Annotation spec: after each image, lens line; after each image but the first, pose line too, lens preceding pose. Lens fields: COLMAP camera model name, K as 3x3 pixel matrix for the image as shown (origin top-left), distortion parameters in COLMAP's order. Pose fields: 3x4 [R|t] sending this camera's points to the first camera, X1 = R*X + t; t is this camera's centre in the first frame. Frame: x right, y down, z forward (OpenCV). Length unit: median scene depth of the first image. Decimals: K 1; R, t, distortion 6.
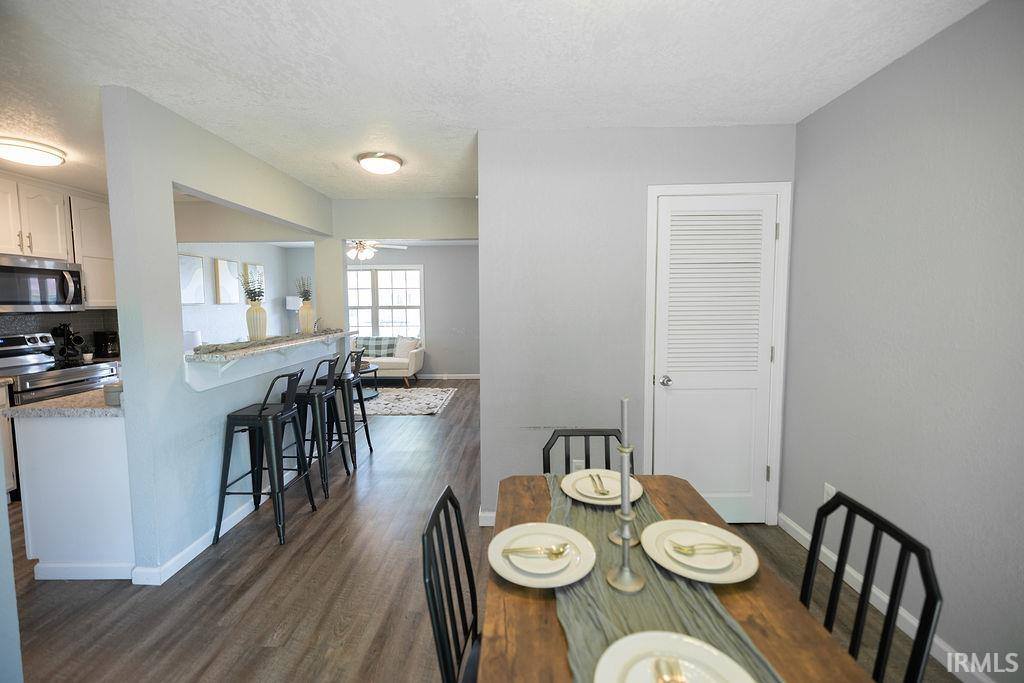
lens RADIAL K [[428.0, 0, 512.1], [0, 428.0, 332.4], [0, 0, 1]] dist [-0.002958, -0.000021]
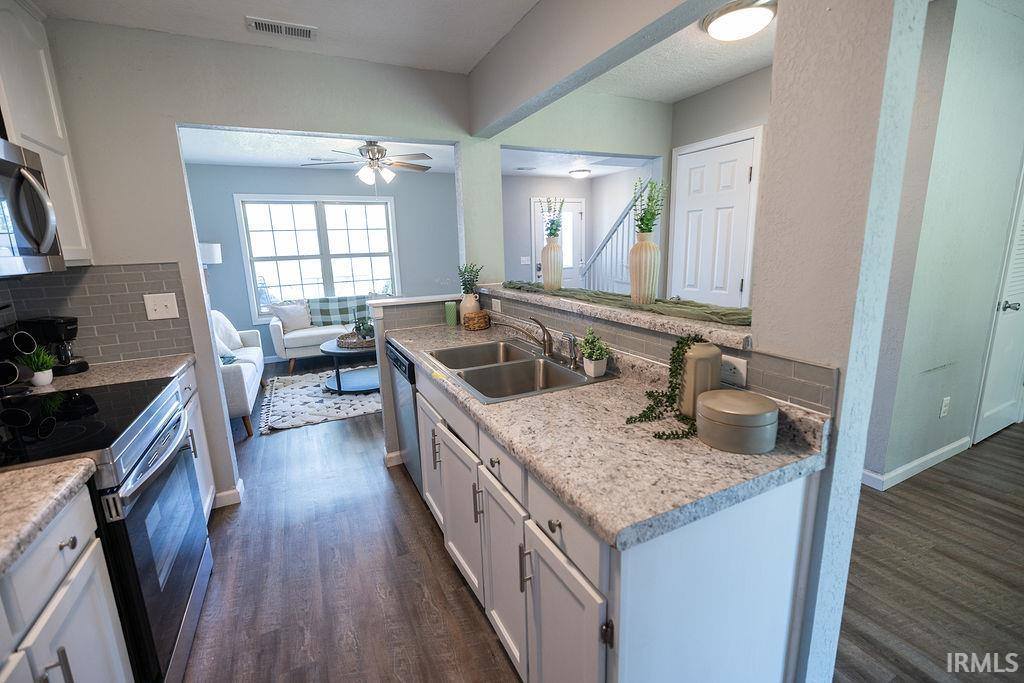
lens RADIAL K [[435.9, 0, 504.2], [0, 435.9, 332.7], [0, 0, 1]] dist [0.002604, 0.000464]
pose [[0.897268, -0.109061, 0.427803, -0.578130], [0.058378, 0.989808, 0.129895, -0.013975], [-0.437609, -0.091576, 0.894490, 0.305809]]
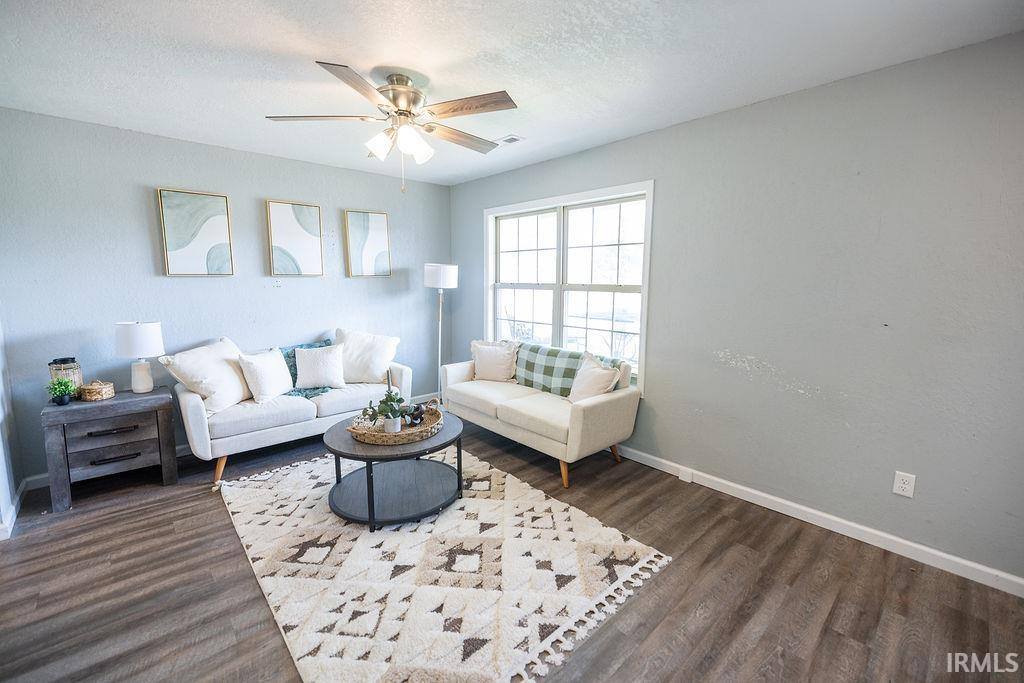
lens RADIAL K [[427.6, 0, 508.3], [0, 427.6, 331.6], [0, 0, 1]] dist [0.002644, 0.000605]
pose [[0.681989, 0.100725, -0.724393, -0.001467], [-0.062249, 0.994871, 0.079729, -0.065450], [0.728708, -0.009282, 0.684761, 0.948507]]
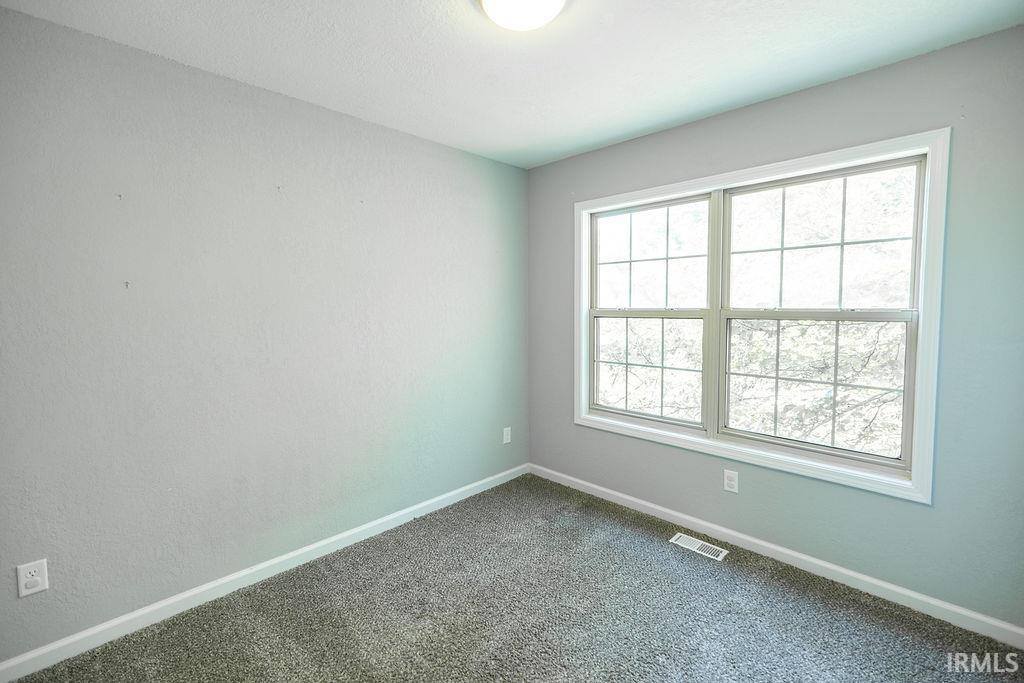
lens RADIAL K [[443.2, 0, 511.2], [0, 443.2, 332.7], [0, 0, 1]] dist [0.000341, -0.000105]
pose [[0.715279, 0.046508, -0.697289, -0.305833], [-0.044021, 0.998800, 0.021462, -0.068256], [0.697451, 0.015344, 0.716468, 1.006138]]
